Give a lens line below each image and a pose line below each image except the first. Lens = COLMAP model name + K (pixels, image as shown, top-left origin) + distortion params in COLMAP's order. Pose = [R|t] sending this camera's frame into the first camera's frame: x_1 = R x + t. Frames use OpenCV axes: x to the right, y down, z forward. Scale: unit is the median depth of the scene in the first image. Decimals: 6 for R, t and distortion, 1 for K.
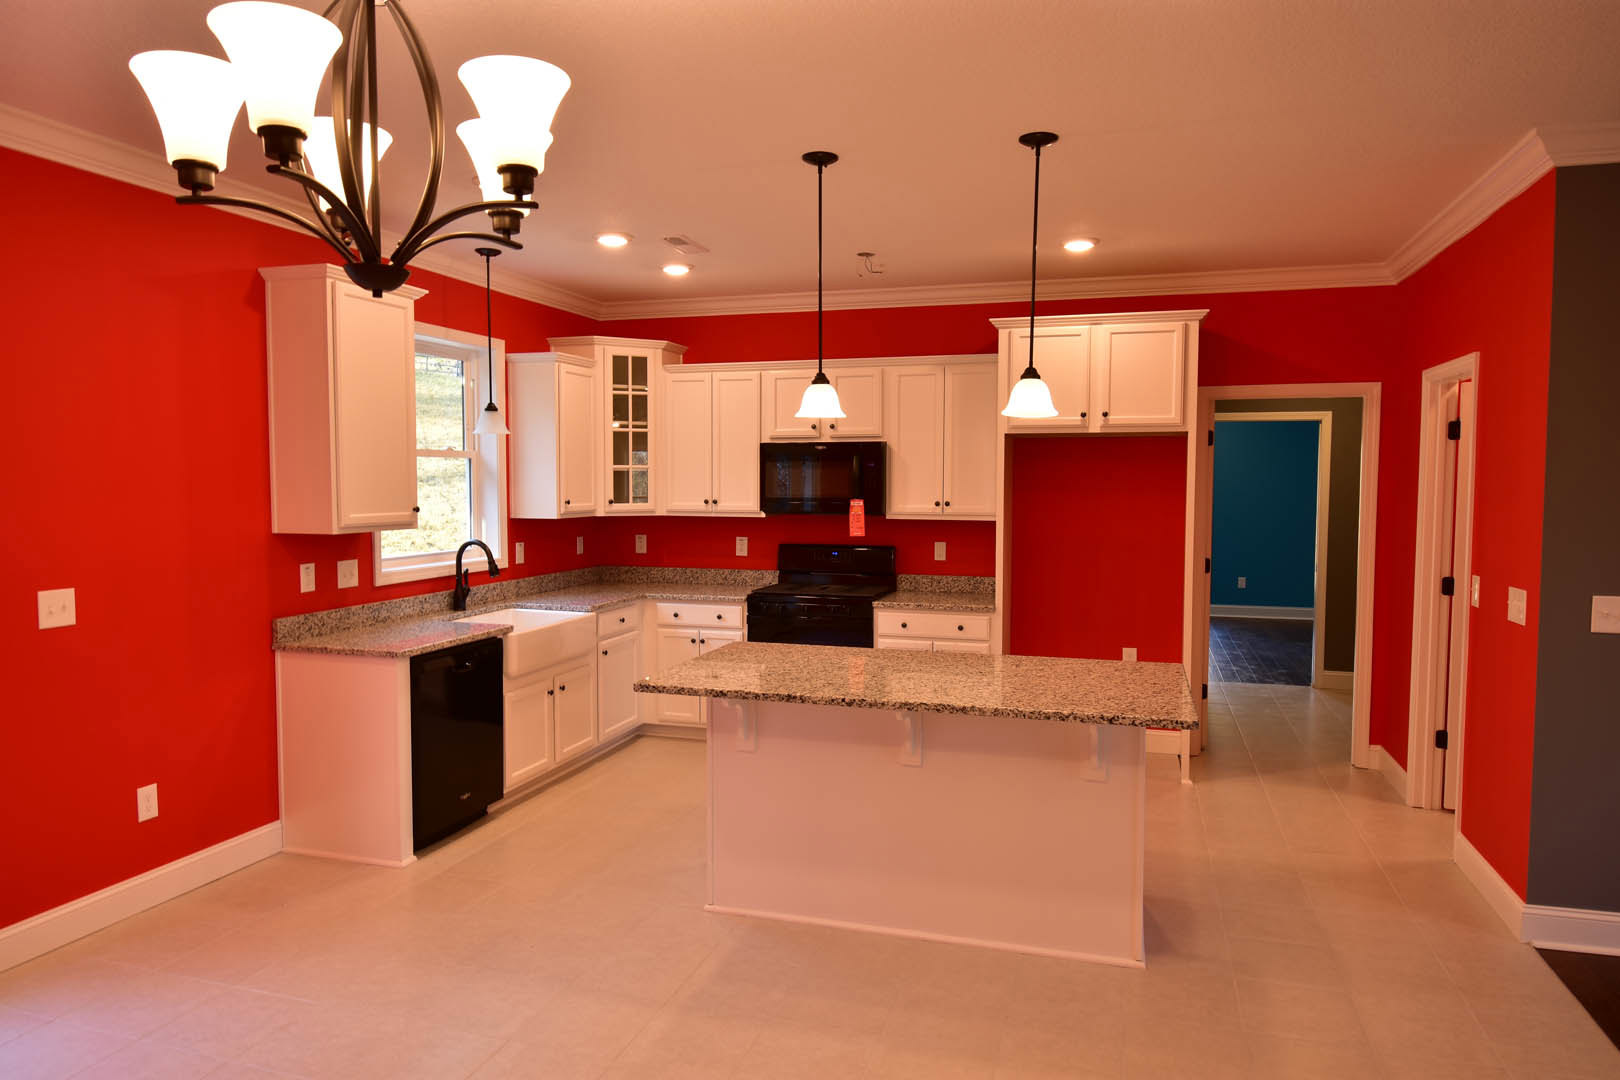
lens RADIAL K [[1036.0, 0, 805.6], [0, 1036.0, 534.1], [0, 0, 1]] dist [0.006735, -0.013378]
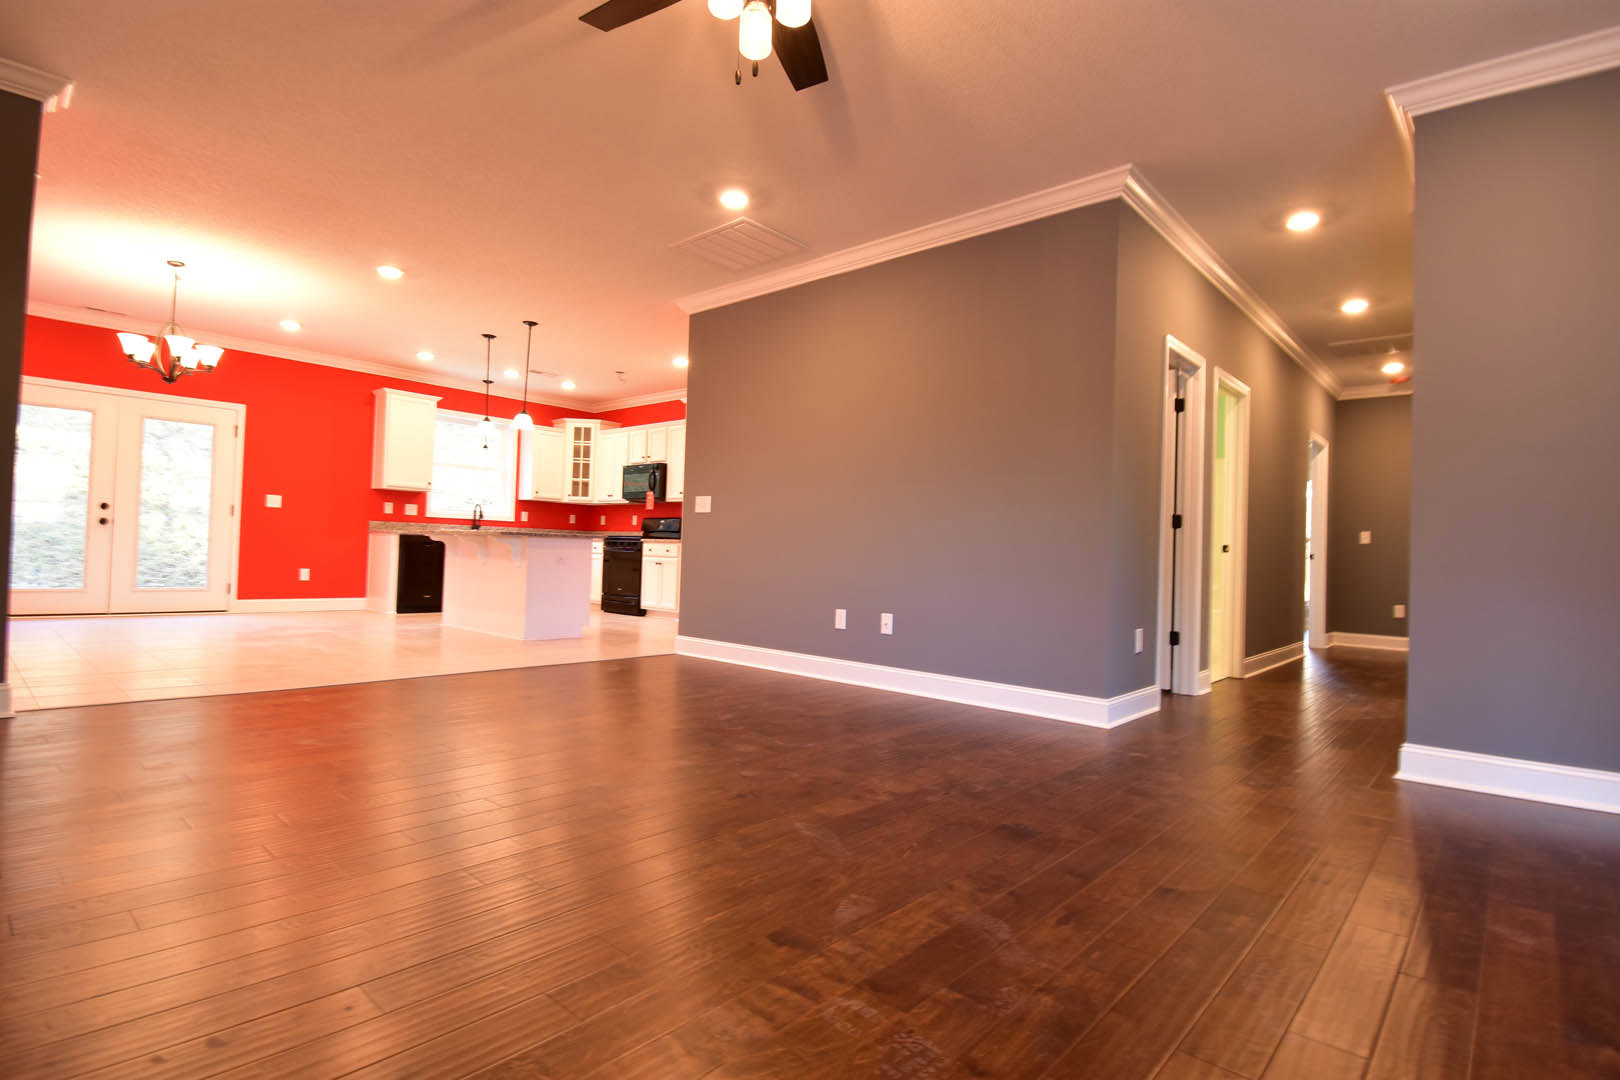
lens RADIAL K [[791.2, 0, 814.2], [0, 791.2, 540.6], [0, 0, 1]] dist [0.017185, -0.024169]
pose [[0.908153, 0.023128, -0.417999, 1.118790], [-0.055573, 0.996296, -0.065614, 0.164912], [0.414933, 0.082817, 0.906075, -0.298698]]
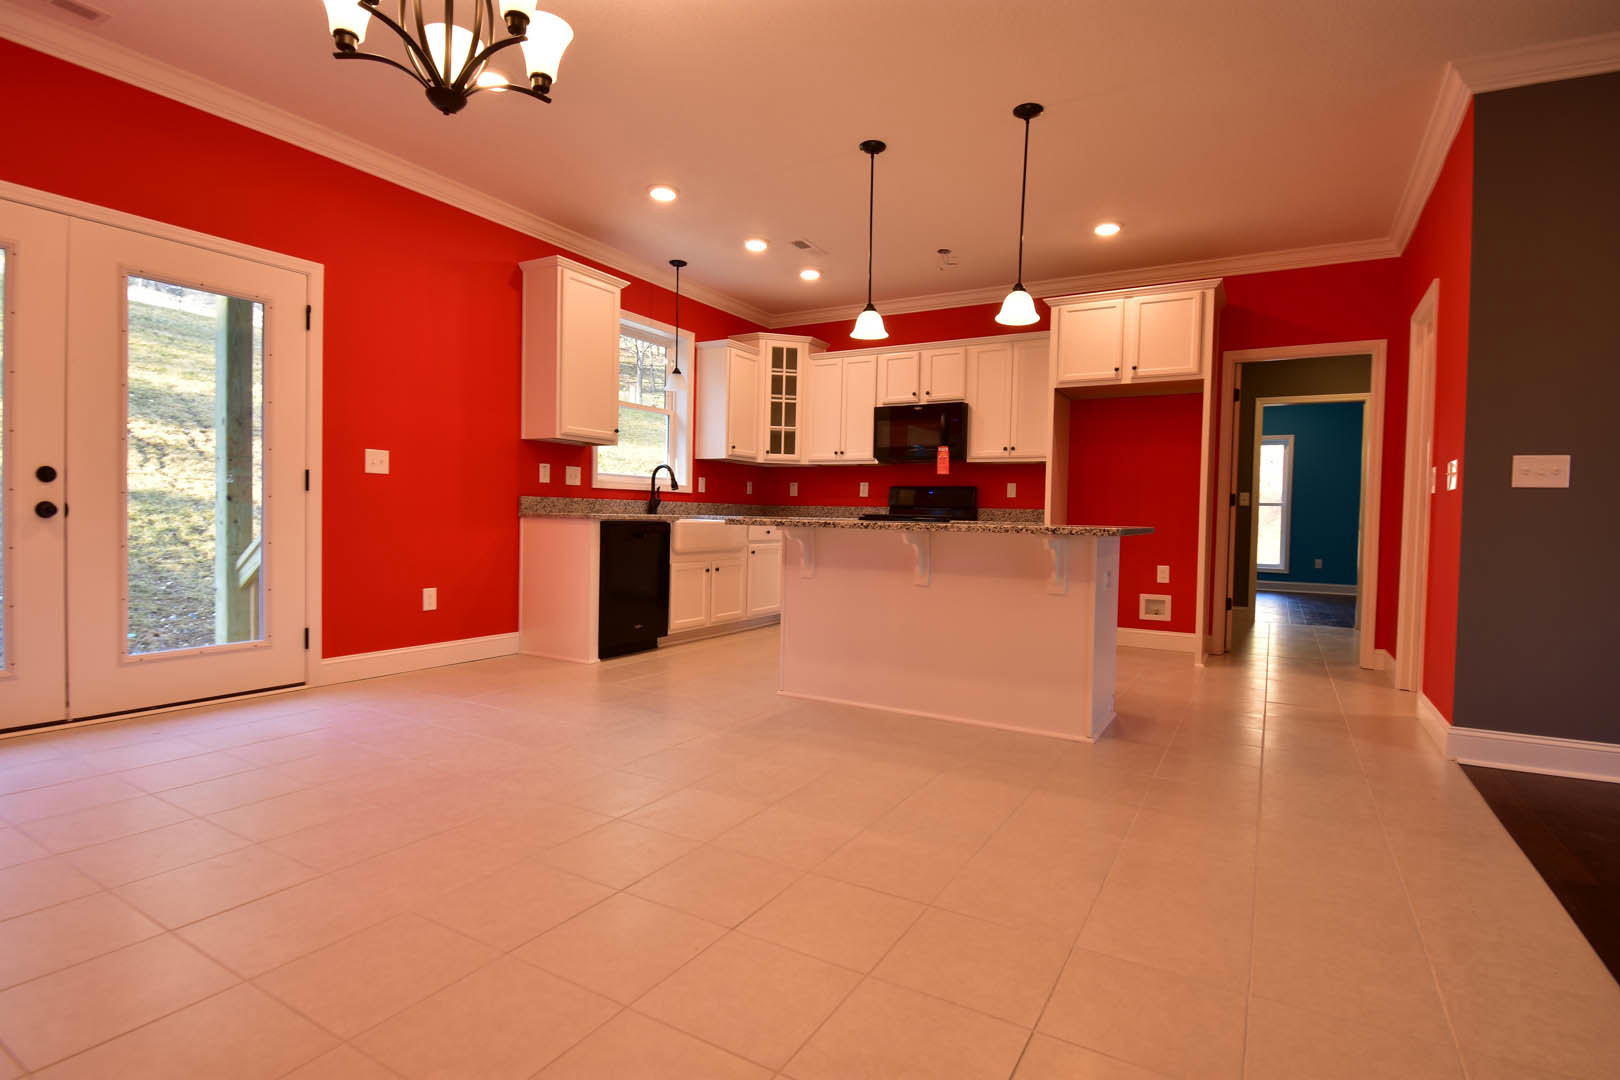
lens RADIAL K [[791.2, 0, 809.0], [0, 791.2, 535.2], [0, 0, 1]] dist [0.017185, -0.024169]
pose [[0.974440, 0.026112, -0.223125, 0.124262], [-0.033141, 0.999064, -0.027814, 0.127195], [0.222190, 0.034498, 0.974393, -0.018867]]
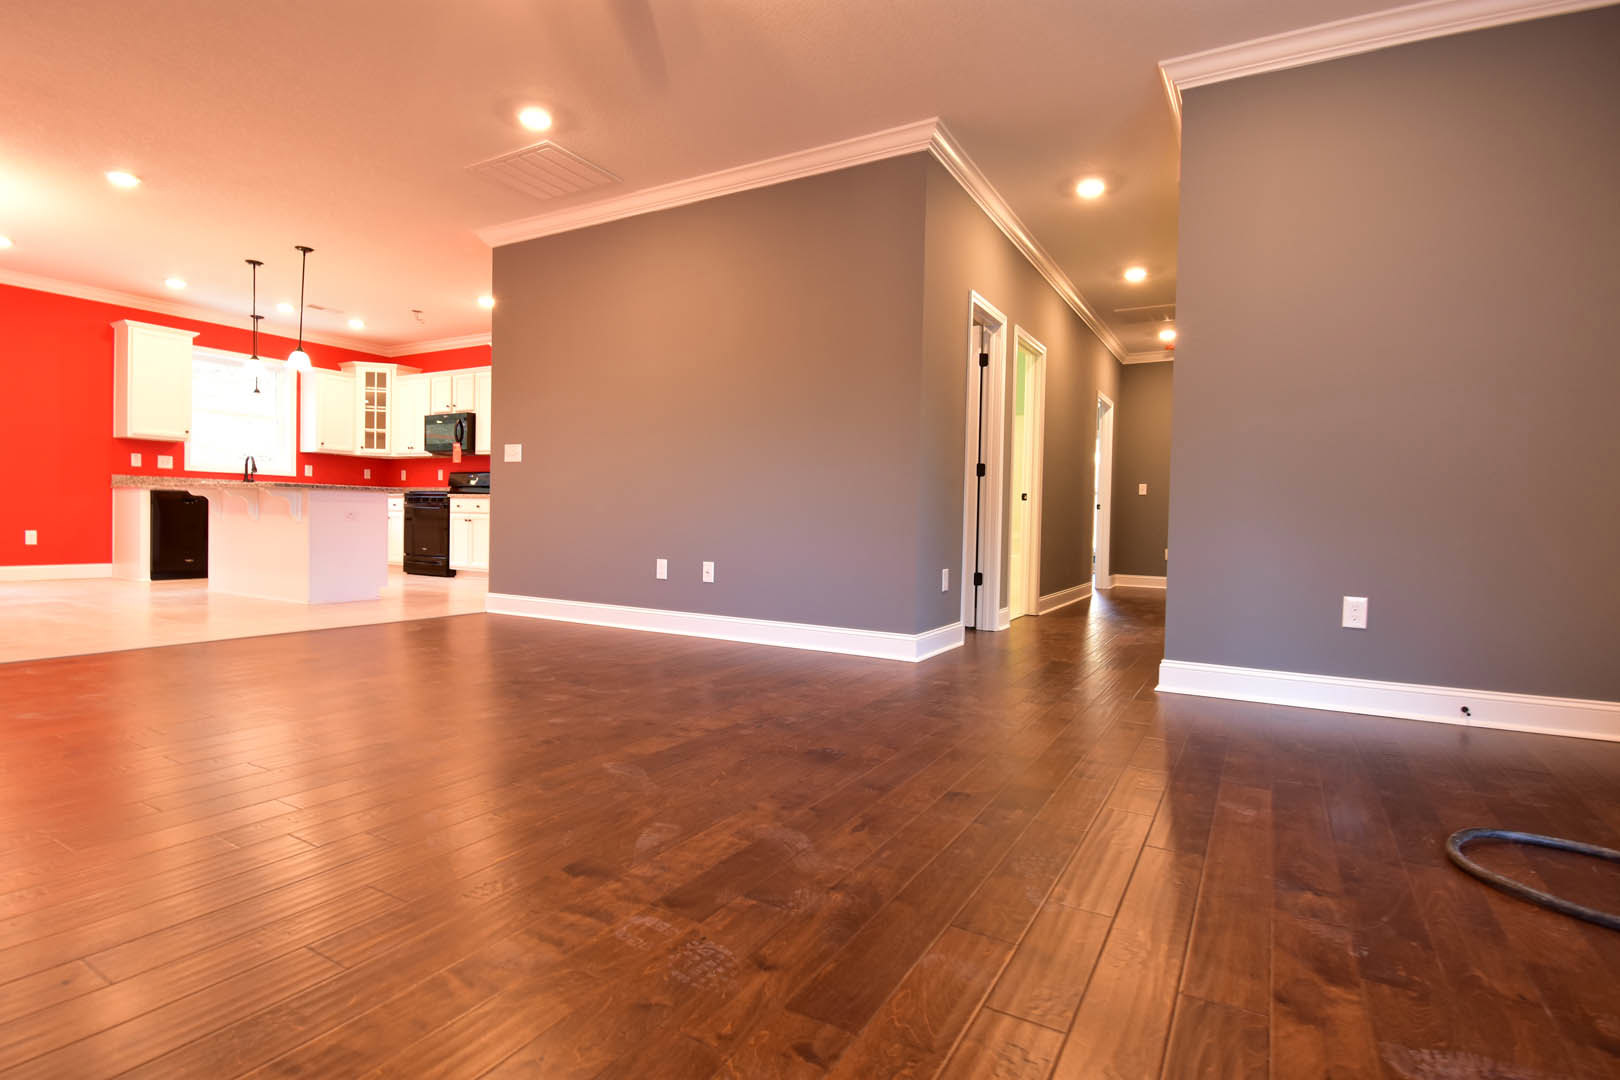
lens RADIAL K [[791.2, 0, 810.0], [0, 791.2, 541.7], [0, 0, 1]] dist [0.017185, -0.024169]
pose [[0.974181, 0.027993, -0.224027, 1.132045], [-0.034420, 0.999099, -0.024833, 0.179394], [0.223130, 0.031903, 0.974267, -0.290111]]
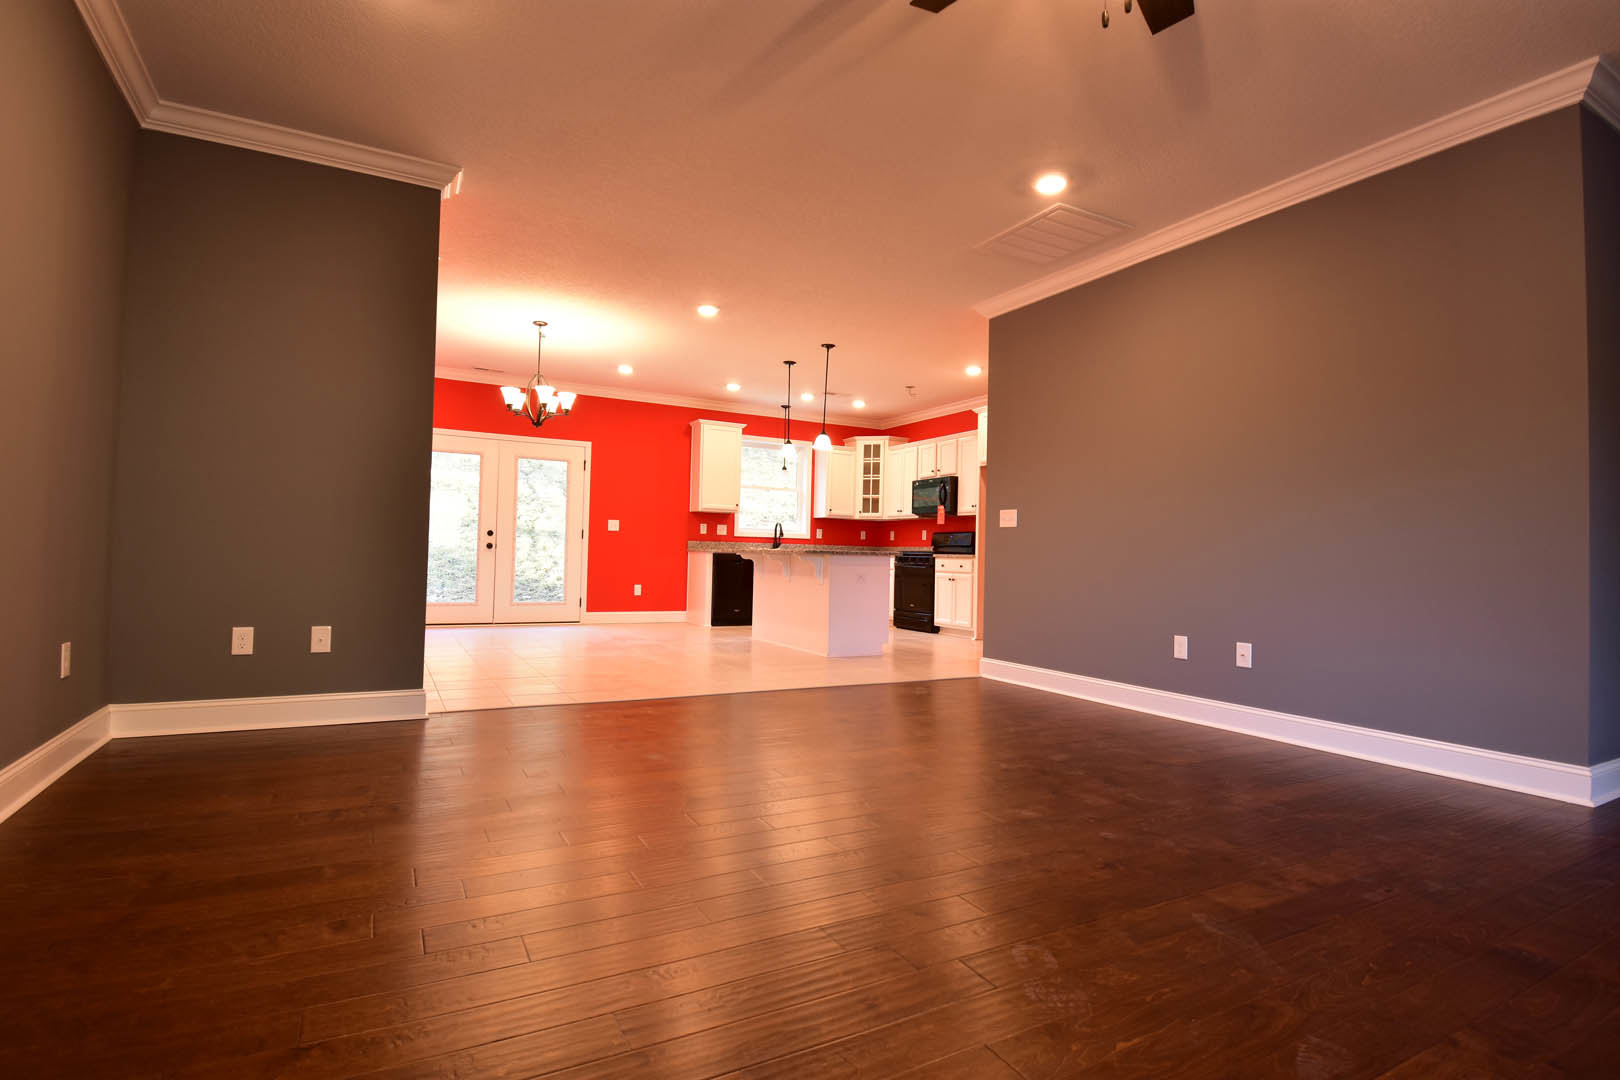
lens RADIAL K [[791.2, 0, 816.6], [0, 791.2, 539.6], [0, 0, 1]] dist [0.017185, -0.024169]
pose [[0.717823, 0.000834, -0.696226, 1.055808], [-0.061117, 0.996214, -0.061819, 0.157623], [0.693538, 0.086926, 0.715156, -0.278594]]
